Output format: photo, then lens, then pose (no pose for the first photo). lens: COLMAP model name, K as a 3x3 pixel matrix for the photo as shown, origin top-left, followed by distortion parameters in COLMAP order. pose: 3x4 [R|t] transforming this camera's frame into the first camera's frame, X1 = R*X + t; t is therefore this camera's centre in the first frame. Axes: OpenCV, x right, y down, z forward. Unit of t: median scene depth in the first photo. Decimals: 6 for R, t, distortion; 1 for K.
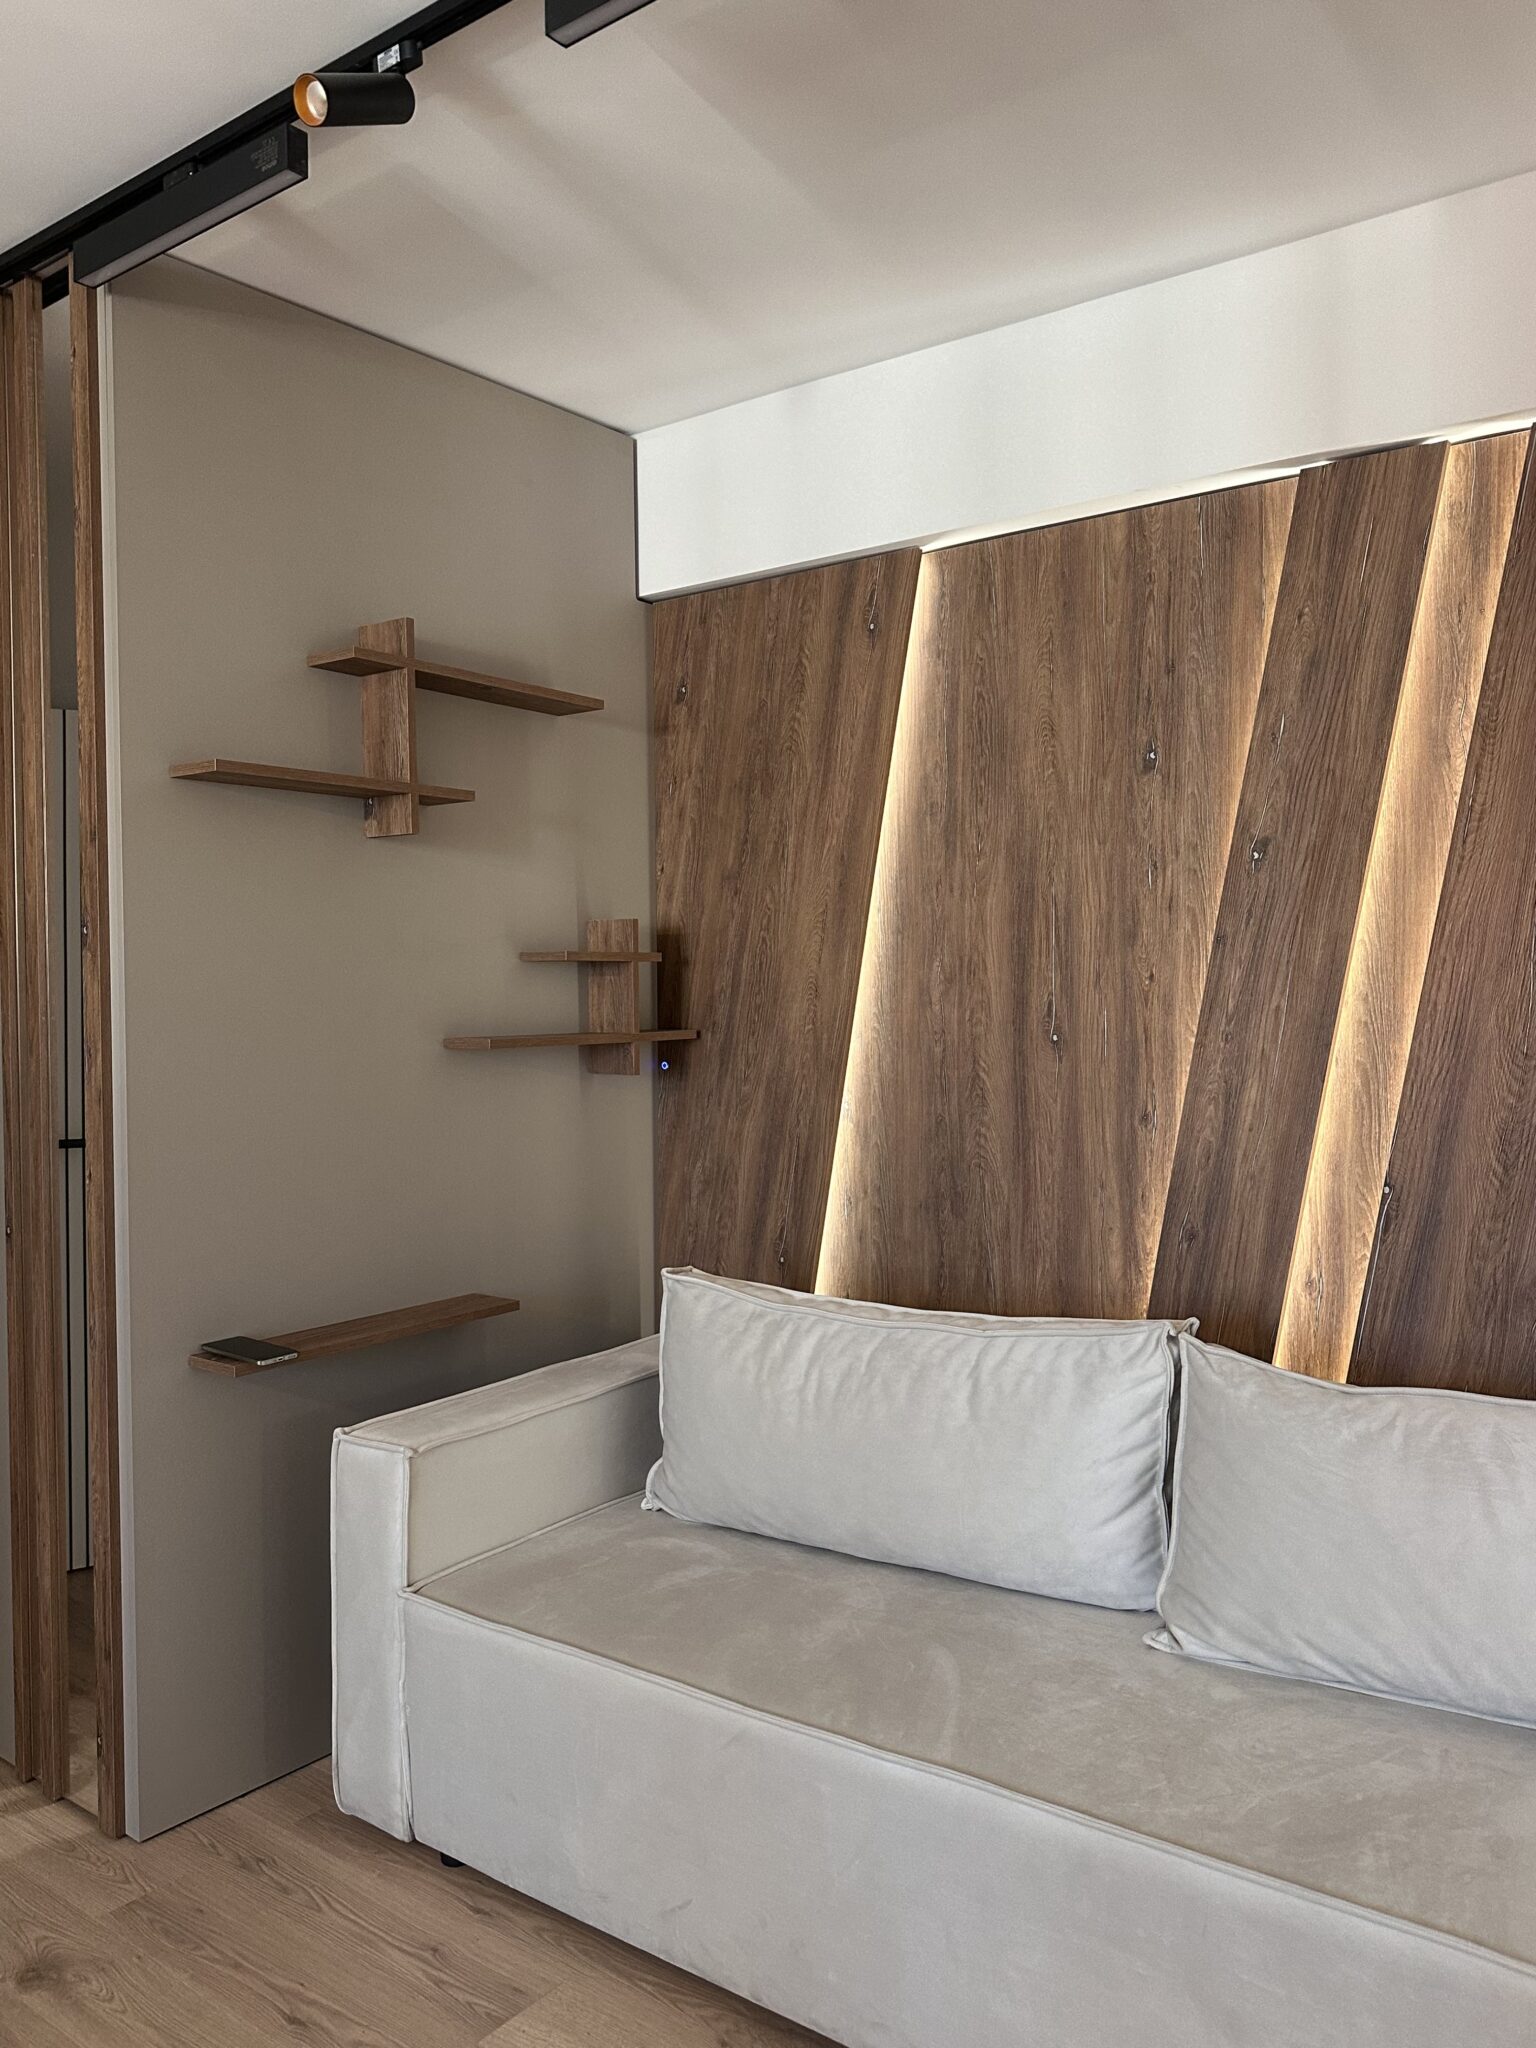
lens RADIAL K [[1549.7, 0, 757.4], [0, 1549.7, 1025.4], [0, 0, 1]] dist [0.141318, -0.232261]
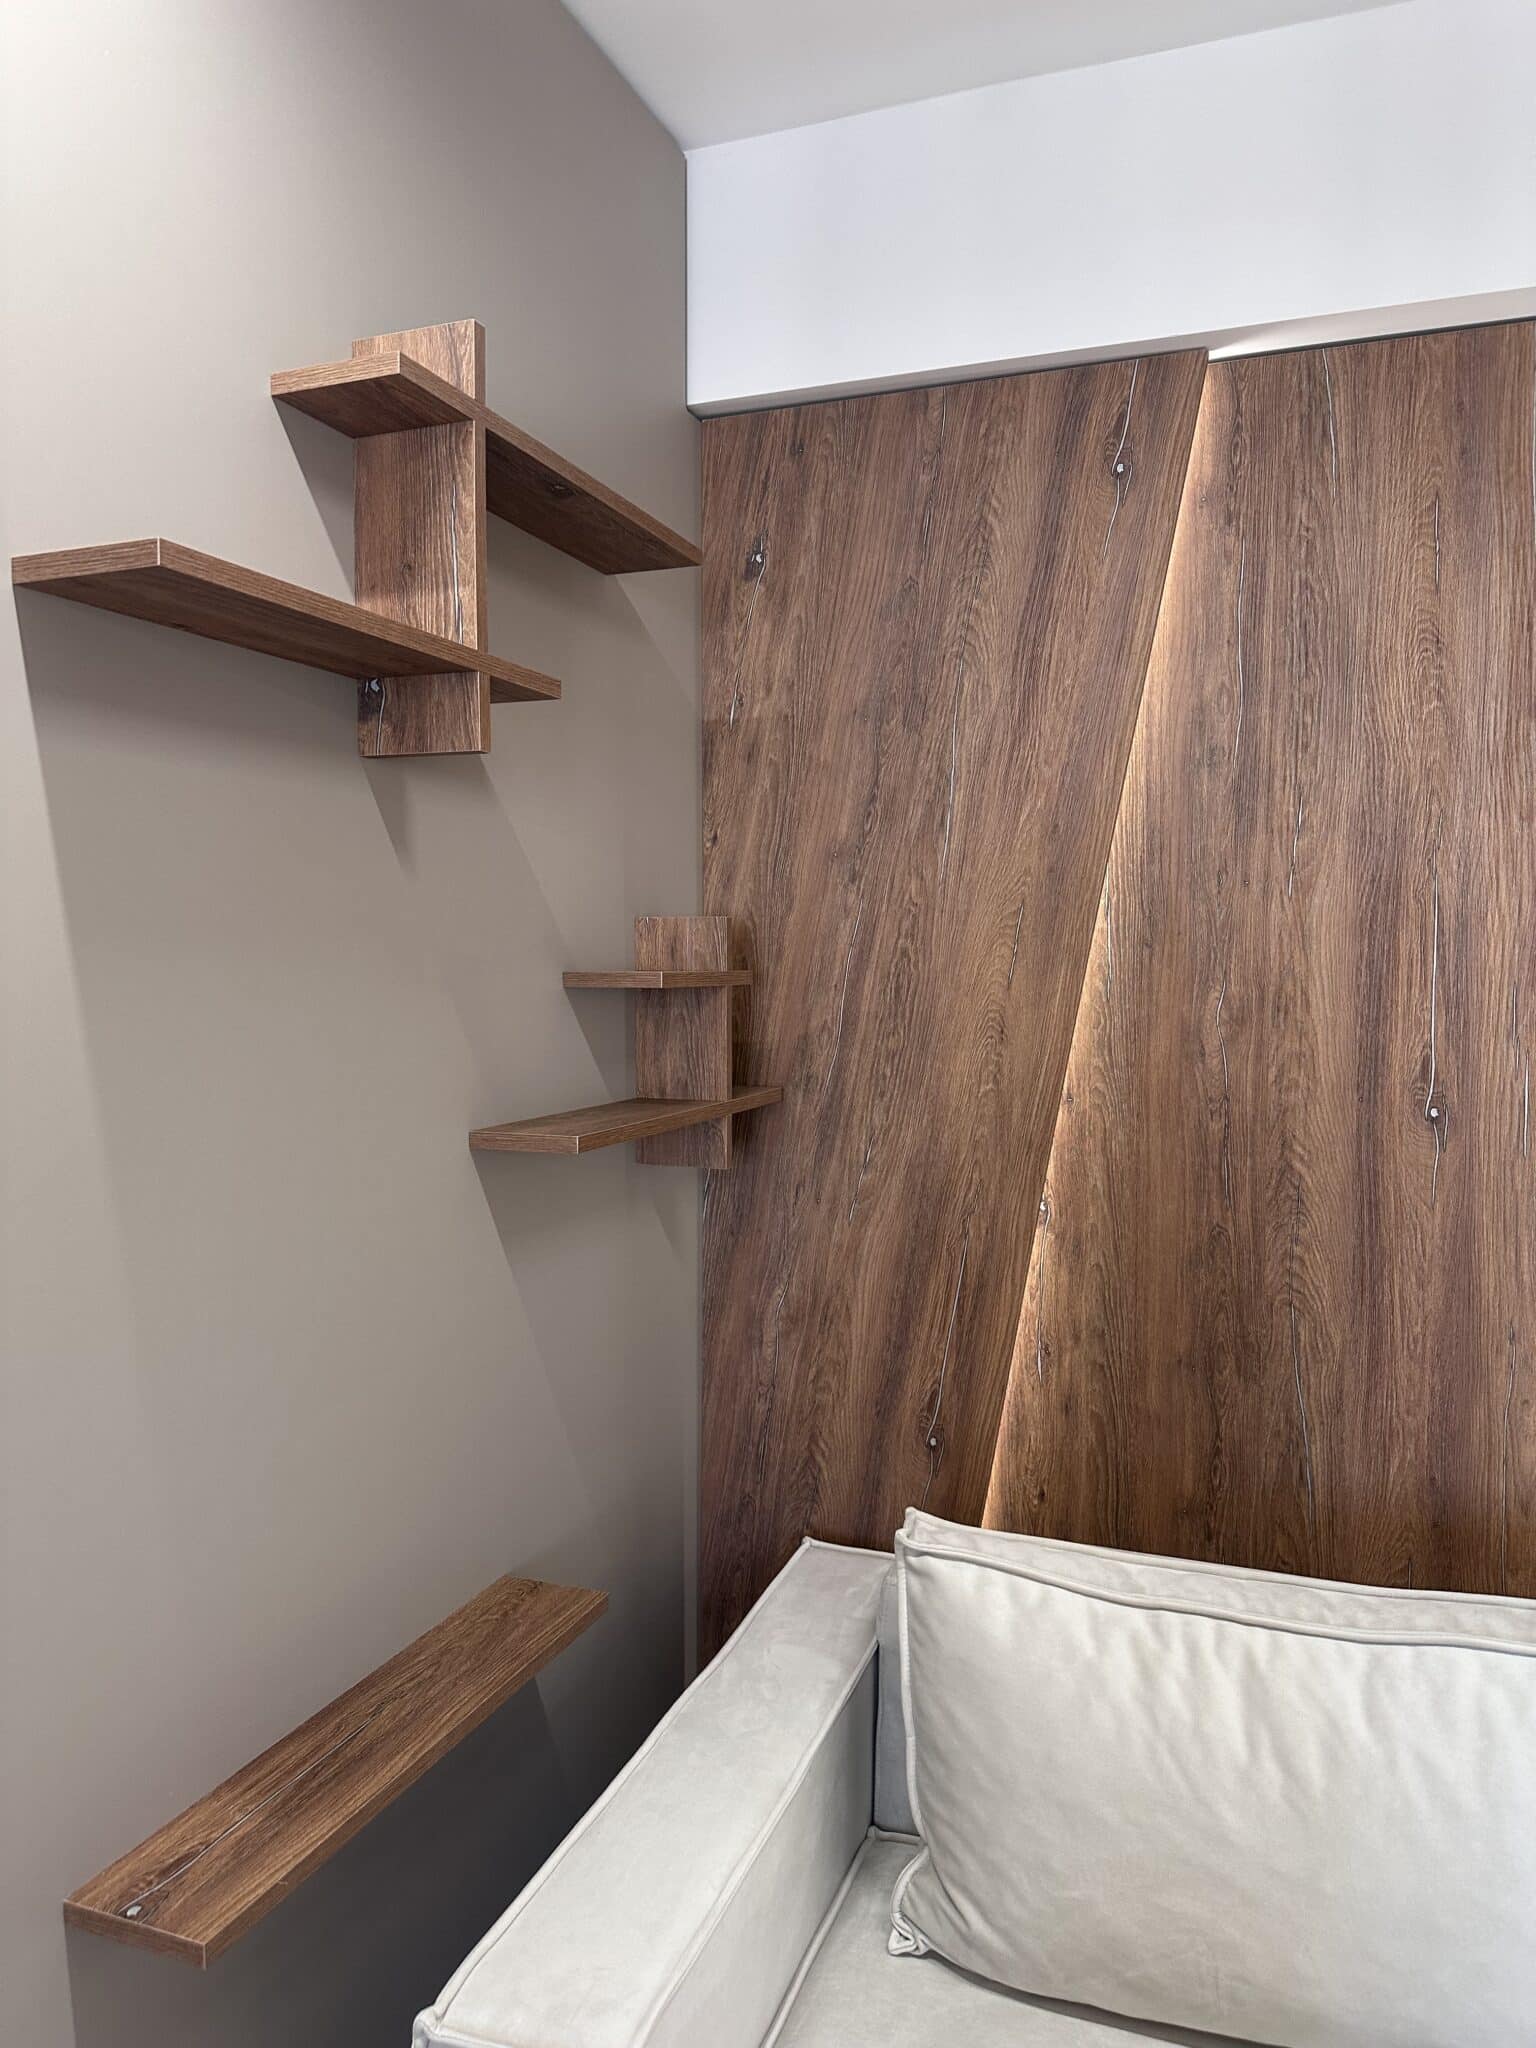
lens RADIAL K [[1435.2, 0, 768.0], [0, 1435.2, 1024.0], [0, 0, 1]] dist [0.143702, -0.271206]
pose [[0.956013, -0.005594, 0.293272, -0.257223], [-0.000299, 0.999799, 0.020046, -0.041665], [-0.293325, -0.019252, 0.955819, 0.494817]]
